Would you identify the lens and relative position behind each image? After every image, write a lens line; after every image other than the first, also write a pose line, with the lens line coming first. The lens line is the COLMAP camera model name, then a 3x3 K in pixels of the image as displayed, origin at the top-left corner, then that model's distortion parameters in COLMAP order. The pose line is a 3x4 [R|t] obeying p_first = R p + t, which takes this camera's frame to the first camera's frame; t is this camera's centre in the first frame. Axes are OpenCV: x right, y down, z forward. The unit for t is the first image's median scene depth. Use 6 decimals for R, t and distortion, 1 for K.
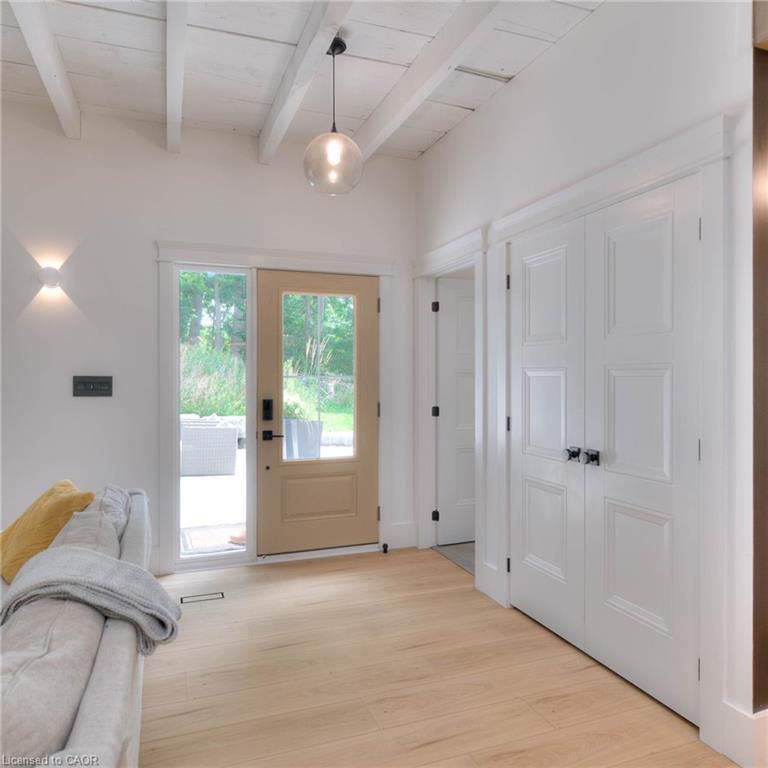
lens RADIAL K [[575.3, 0, 376.1], [0, 575.3, 380.3], [0, 0, 1]] dist [0.002231, 0.005618]
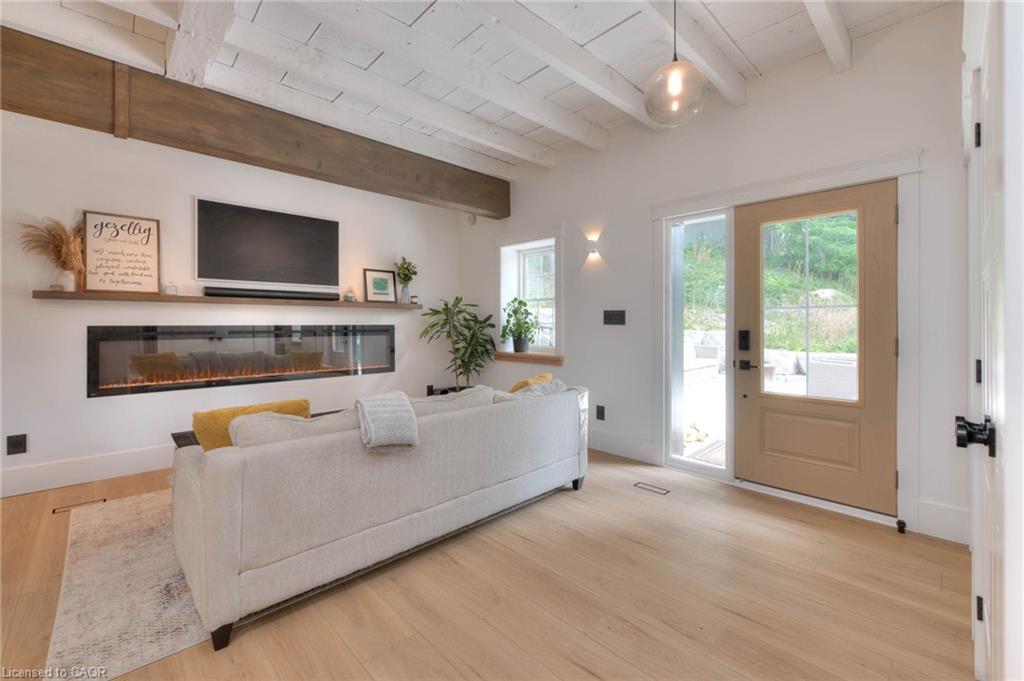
lens RADIAL K [[433.5, 0, 511.1], [0, 433.5, 321.6], [0, 0, 1]] dist [-0.000609, 0.000038]
pose [[0.398216, -0.000874, -0.917291, 0.387128], [-0.009293, 0.999944, -0.004987, 0.027155], [0.917244, 0.010510, 0.398186, 0.321363]]
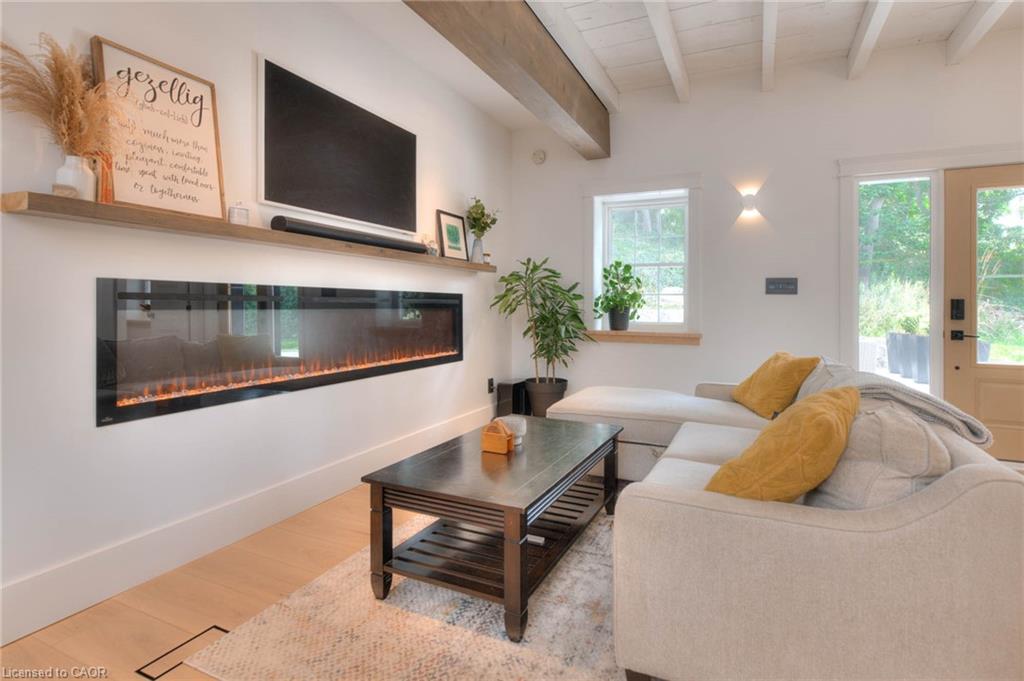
lens RADIAL K [[515.4, 0, 519.6], [0, 515.4, 303.9], [0, 0, 1]] dist [-0.002814, -0.000507]
pose [[0.710576, 0.003739, -0.703611, -0.108228], [-0.013378, 0.999877, -0.008196, 0.063302], [0.703494, 0.015237, 0.710538, -0.176789]]
